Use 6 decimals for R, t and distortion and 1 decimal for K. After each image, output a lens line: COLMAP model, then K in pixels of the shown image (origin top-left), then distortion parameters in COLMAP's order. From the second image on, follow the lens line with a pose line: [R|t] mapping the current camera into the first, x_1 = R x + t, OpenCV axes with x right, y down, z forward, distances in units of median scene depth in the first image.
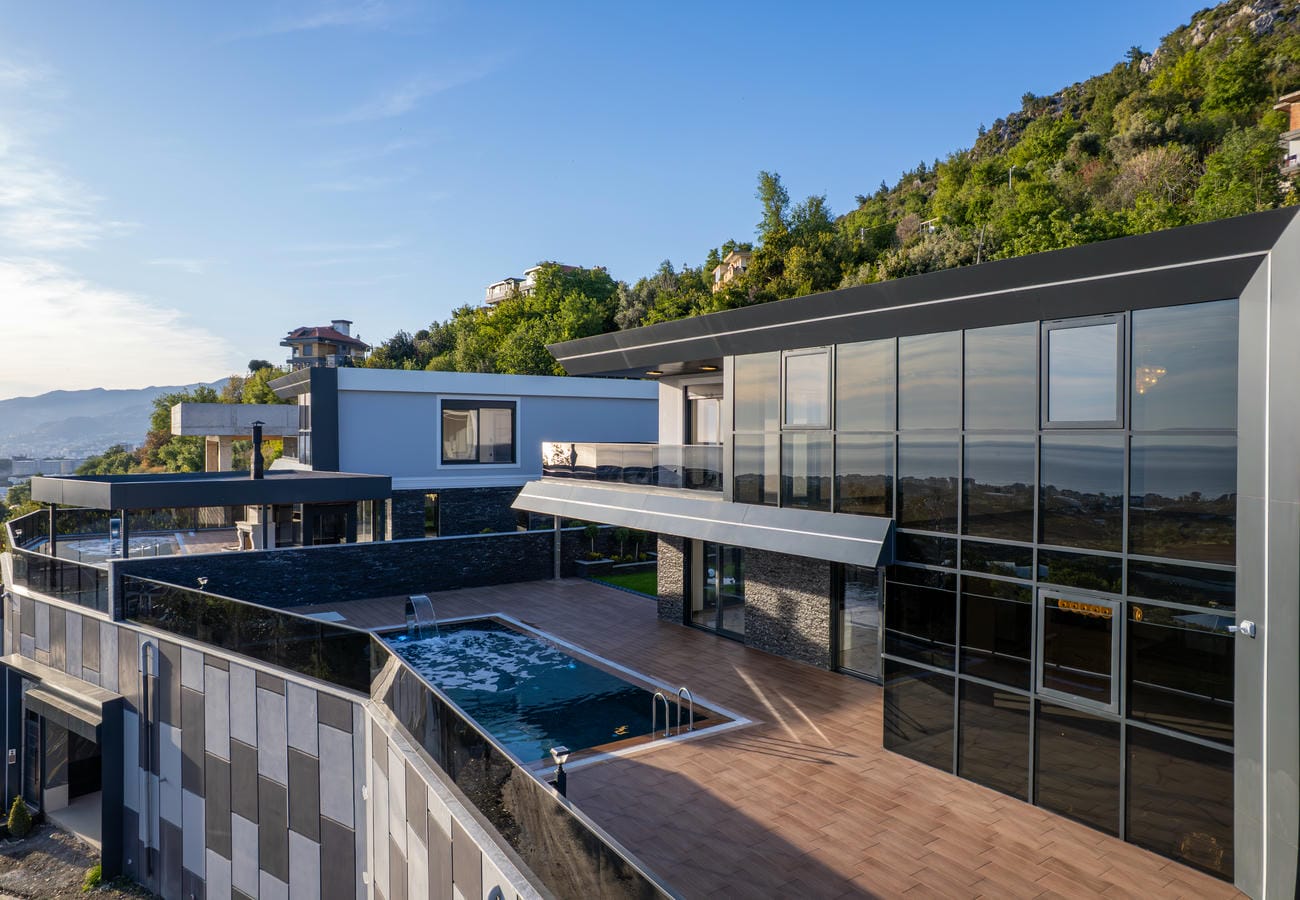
lens RADIAL K [[830.8, 0, 650.5], [0, 830.8, 444.9], [0, 0, 1]] dist [-0.072005, 0.063018]
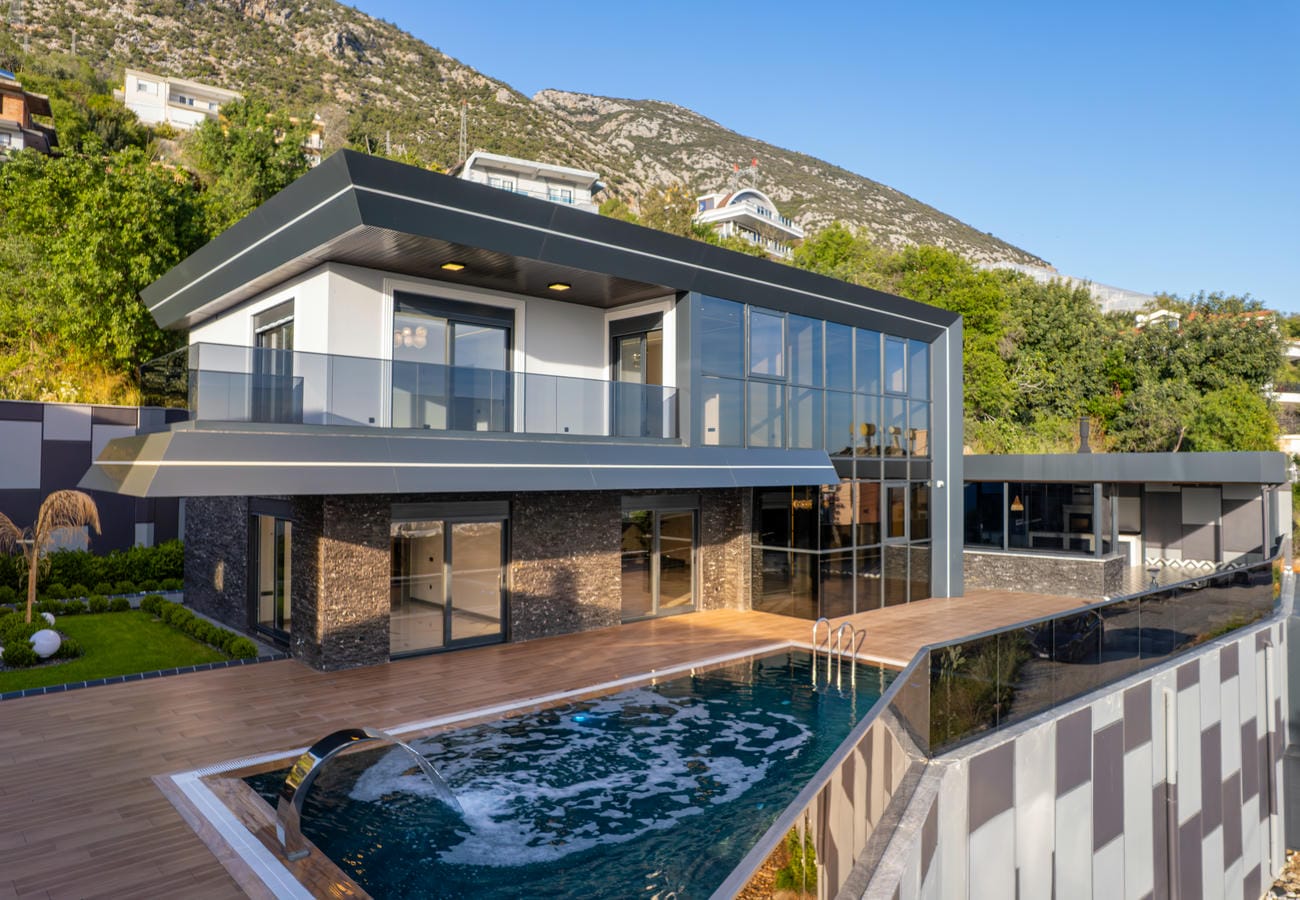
lens RADIAL K [[836.7, 0, 656.1], [0, 836.7, 433.0], [0, 0, 1]] dist [-0.081644, 0.076756]
pose [[-0.151240, 0.039981, 0.987688, -0.521193], [0.007356, 0.999200, -0.039321, 0.056888], [-0.988470, 0.001319, -0.151413, 0.742687]]
